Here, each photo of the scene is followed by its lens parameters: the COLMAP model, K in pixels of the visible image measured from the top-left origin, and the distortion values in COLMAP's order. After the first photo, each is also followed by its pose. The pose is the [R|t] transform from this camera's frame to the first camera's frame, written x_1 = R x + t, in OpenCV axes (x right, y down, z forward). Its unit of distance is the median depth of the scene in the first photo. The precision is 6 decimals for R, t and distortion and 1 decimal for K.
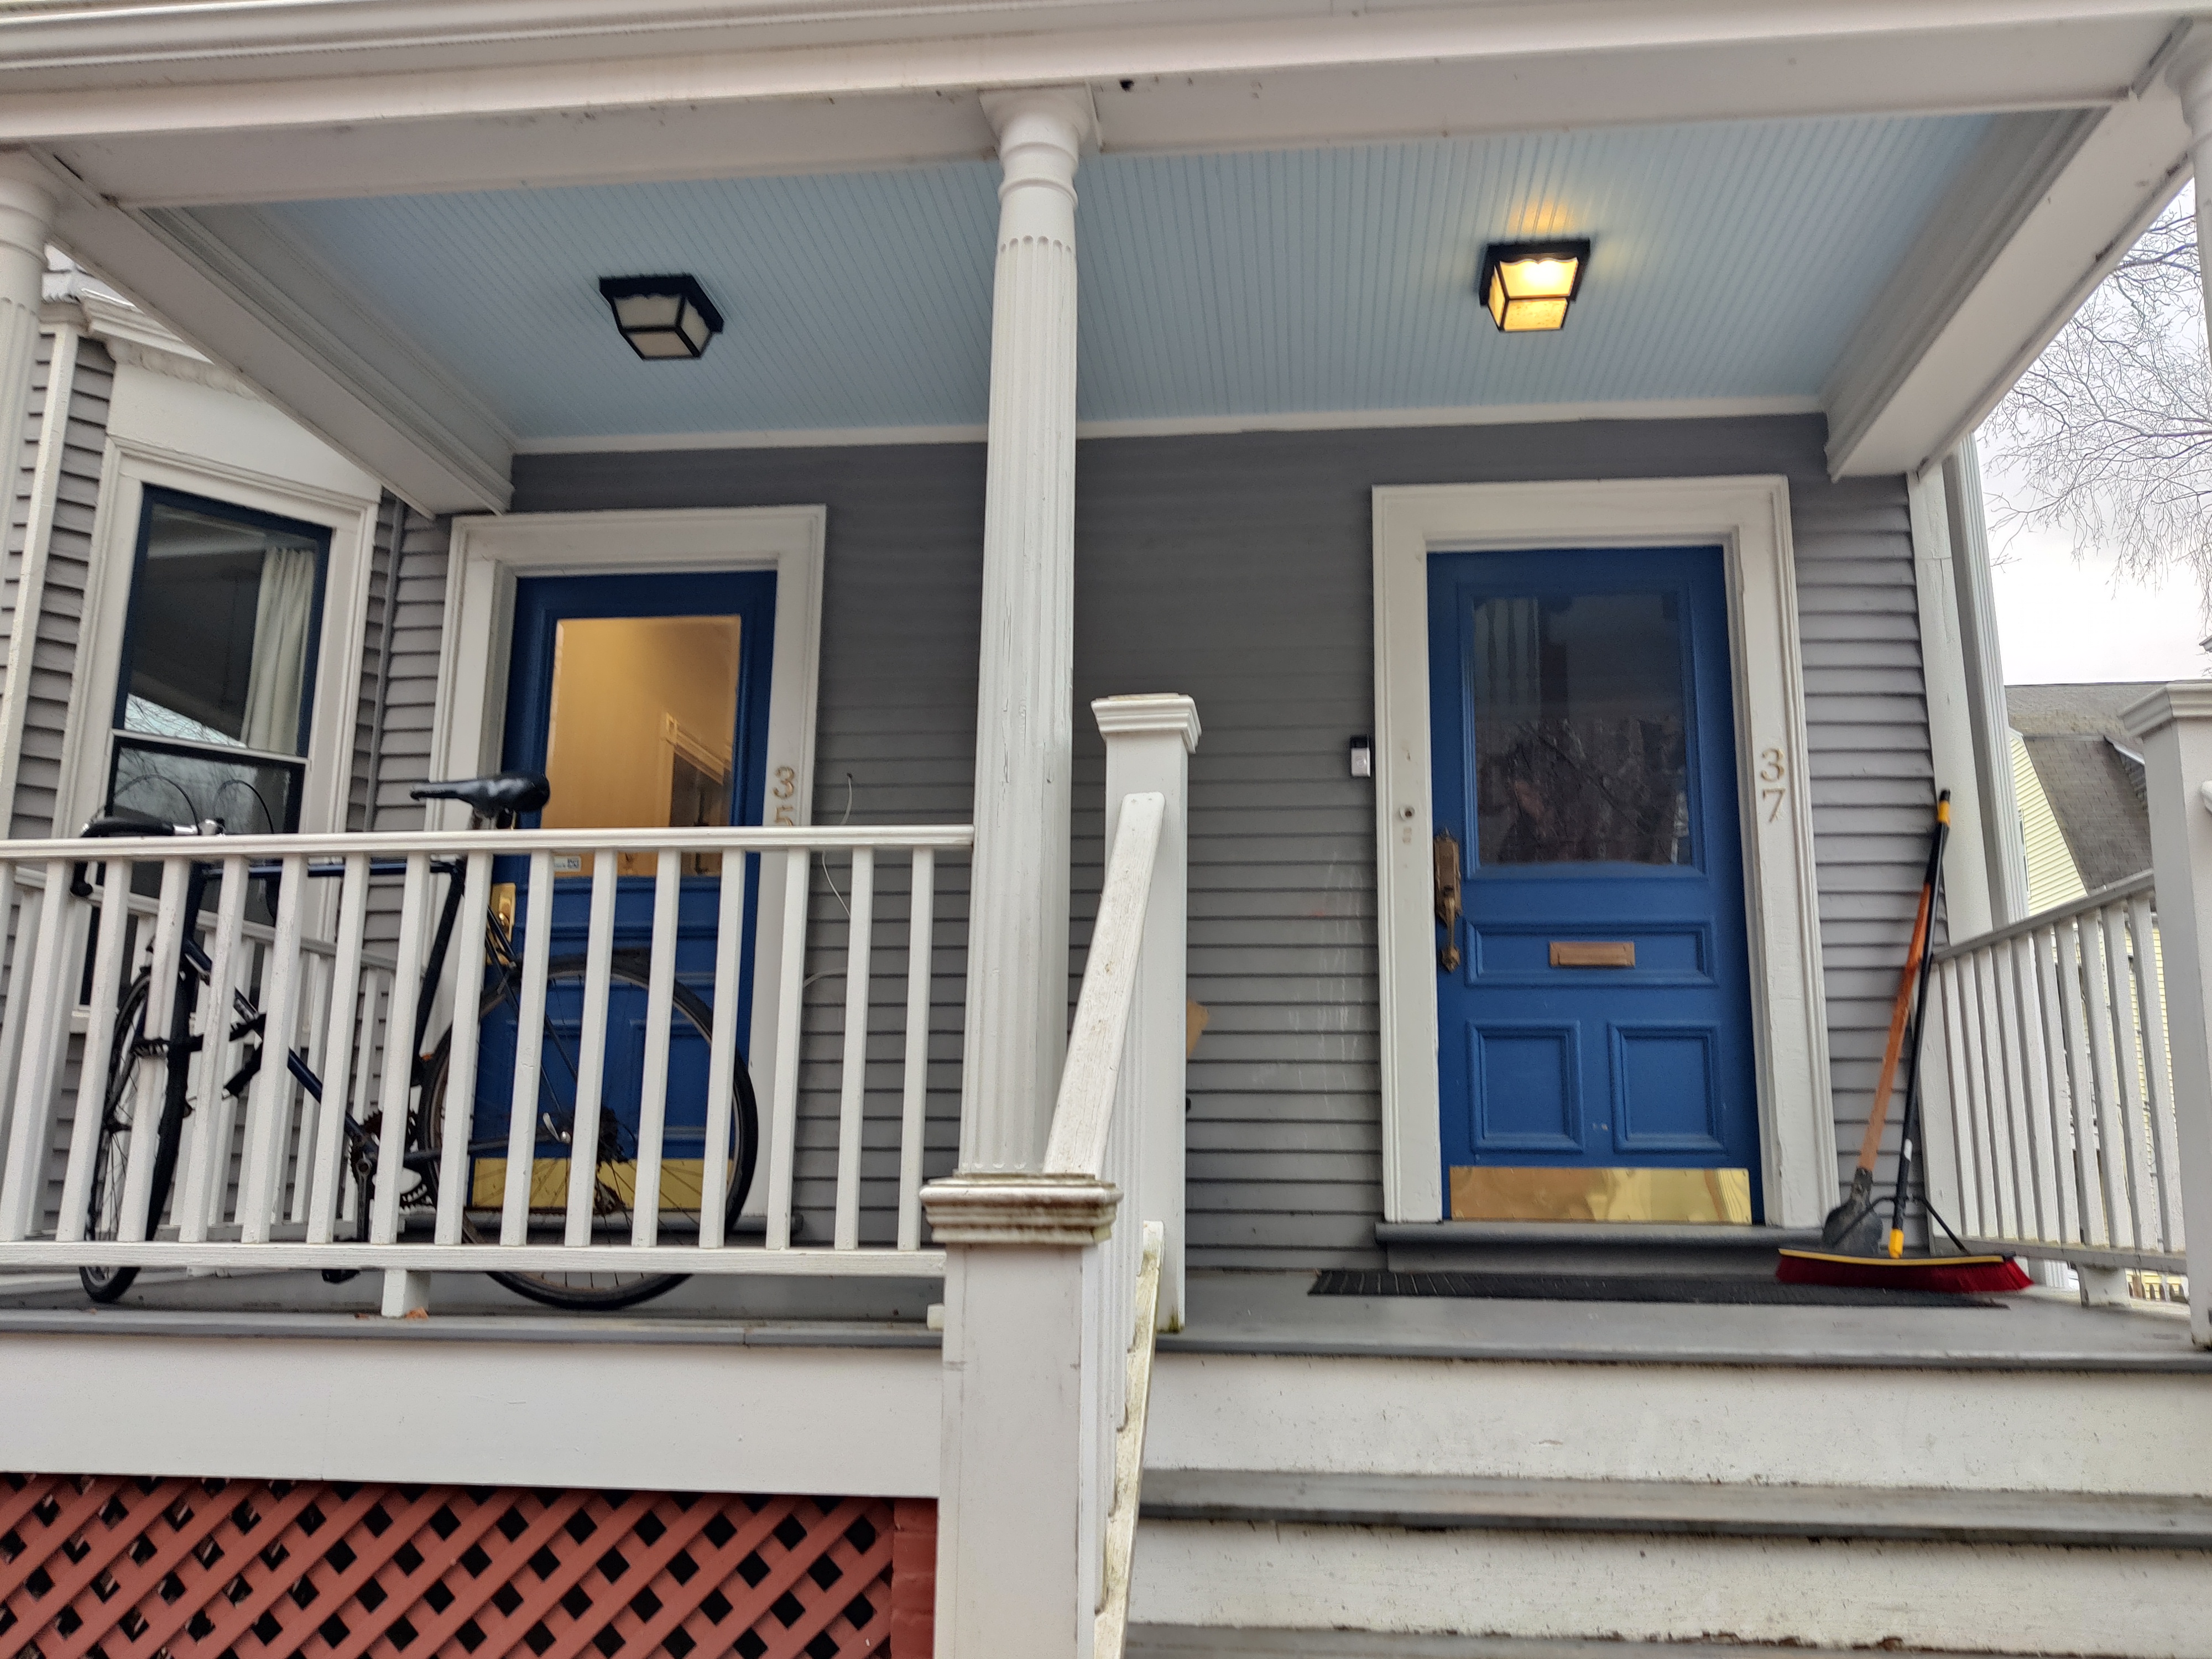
lens RADIAL K [[1670.8, 0, 1107.4], [0, 1670.8, 841.7], [0, 0, 1]] dist [0.019707, -0.034518]
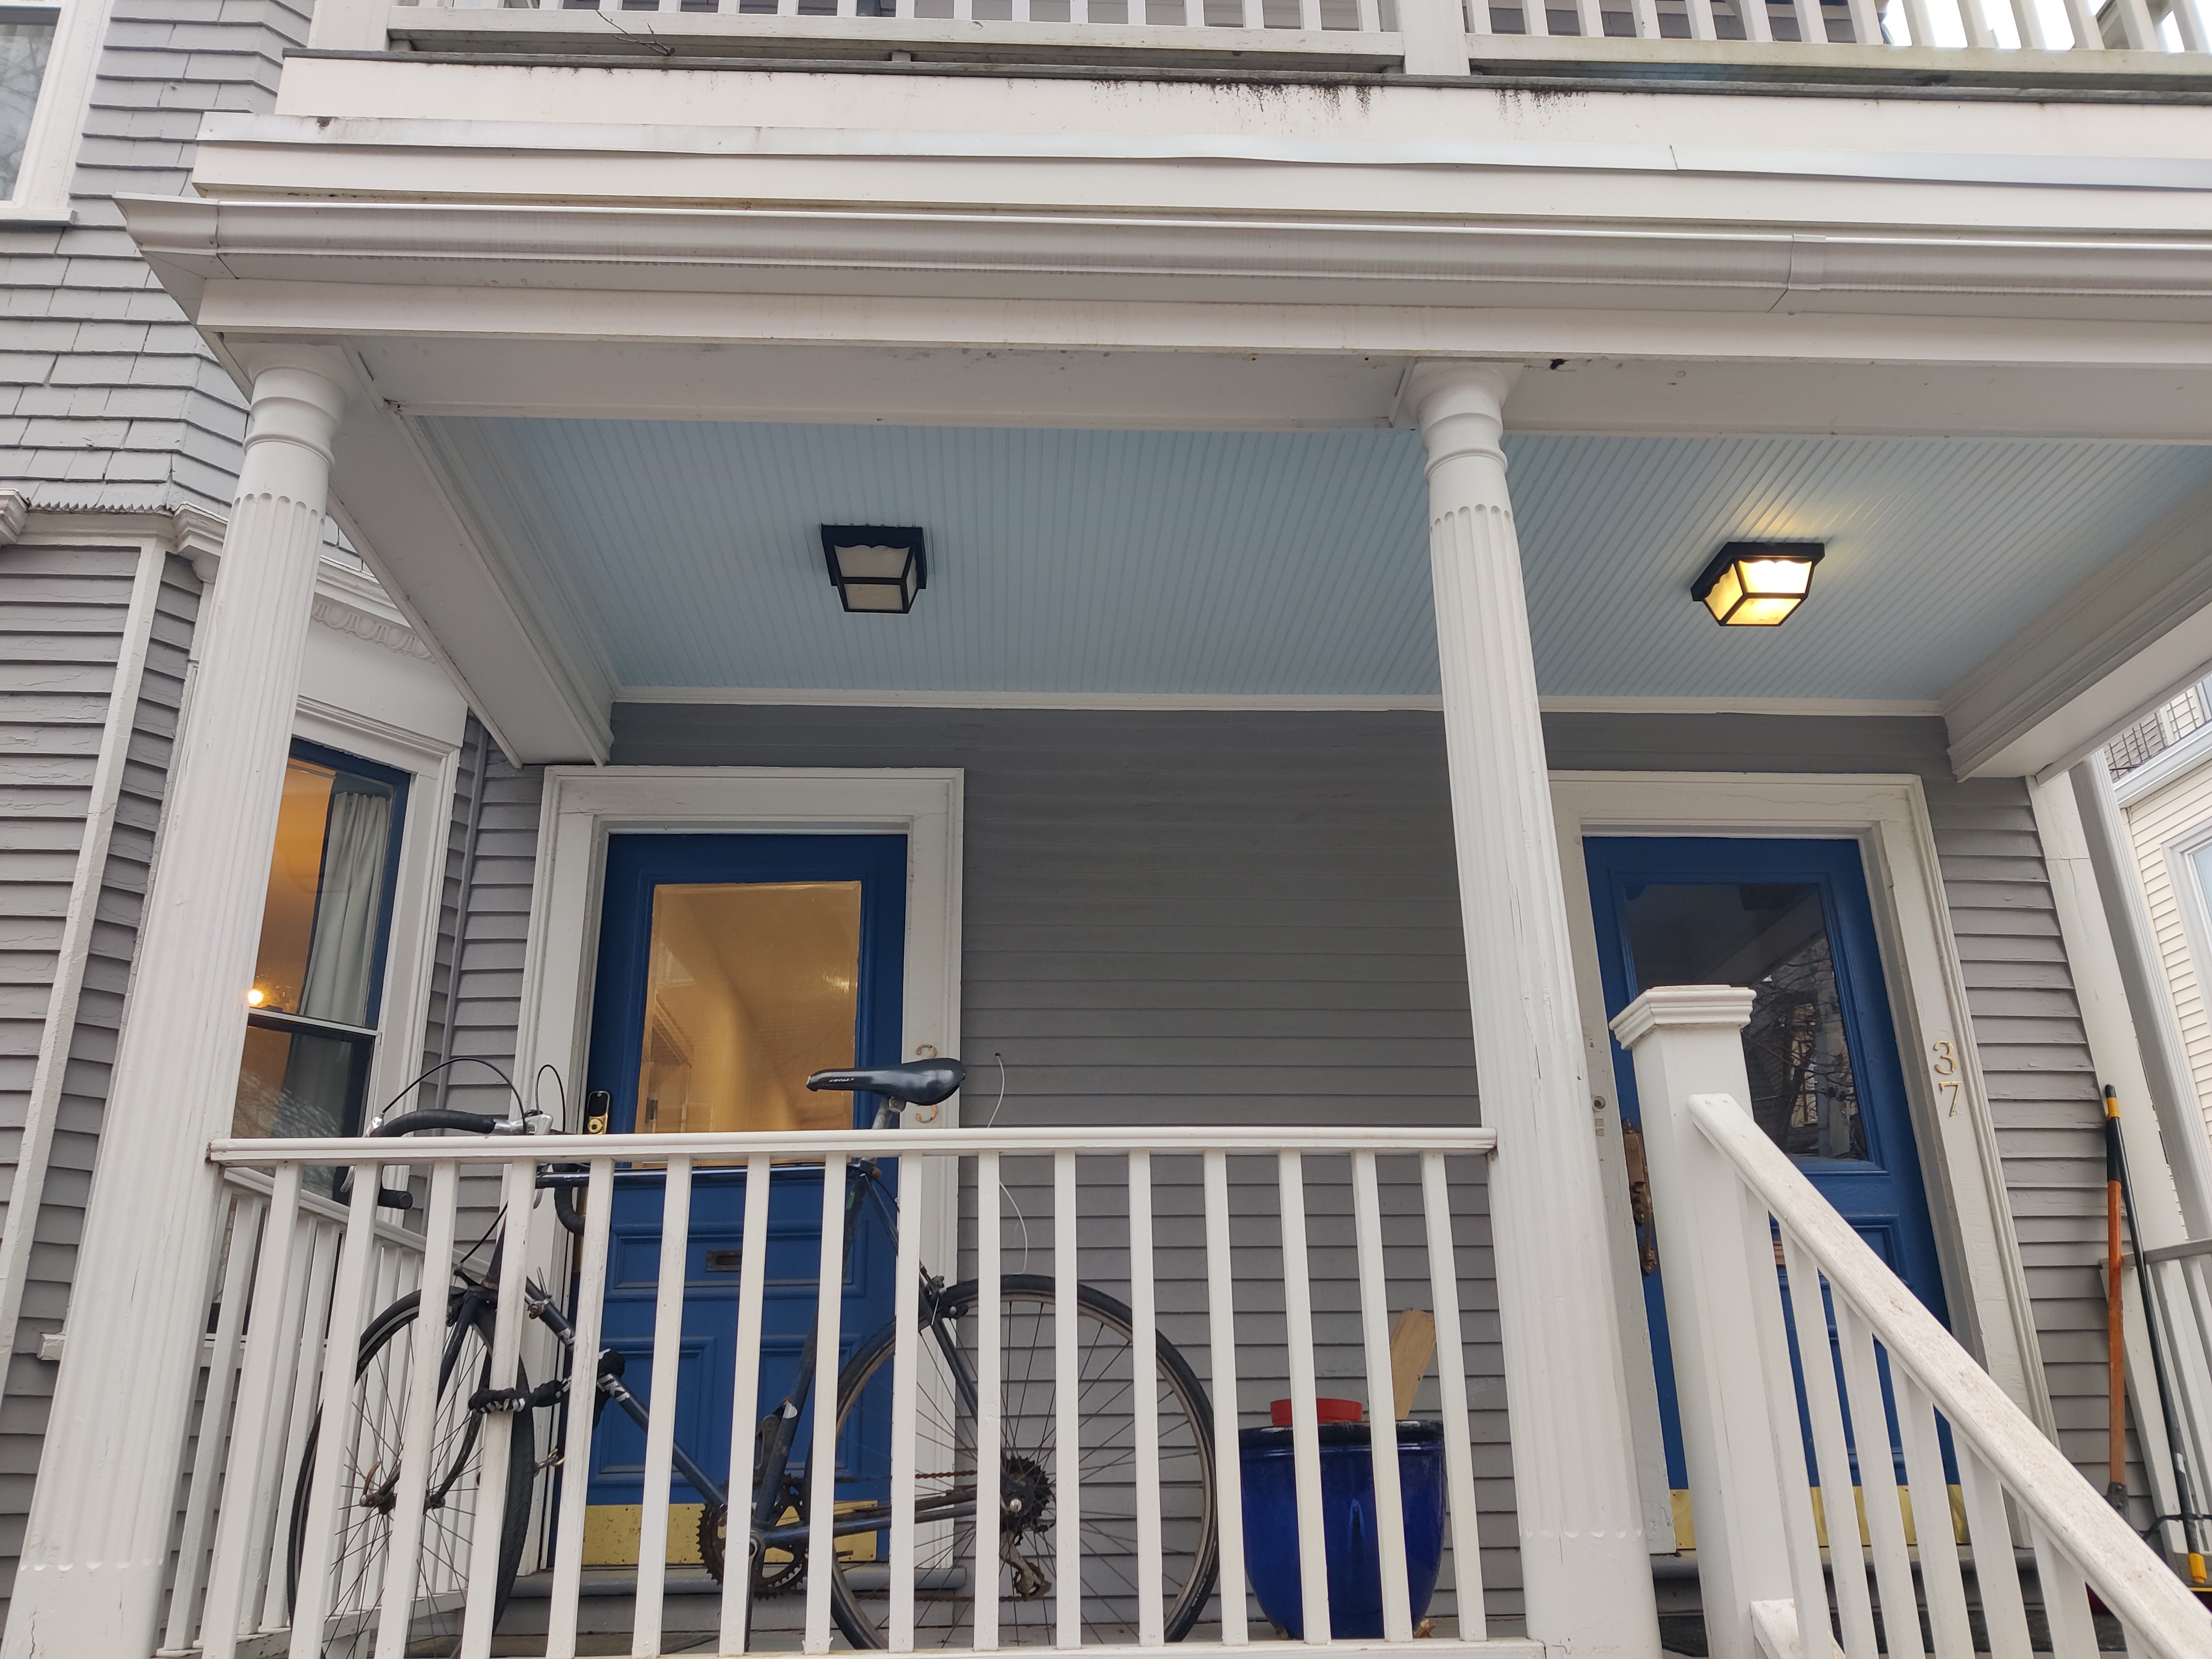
lens RADIAL K [[1670.8, 0, 1106.6], [0, 1670.8, 851.3], [0, 0, 1]] dist [0.019707, -0.034518]
pose [[0.989113, 0.029621, 0.144145, -0.246112], [-0.006978, 0.987871, -0.155120, -0.009370], [-0.146992, 0.152425, 0.977323, 0.077767]]
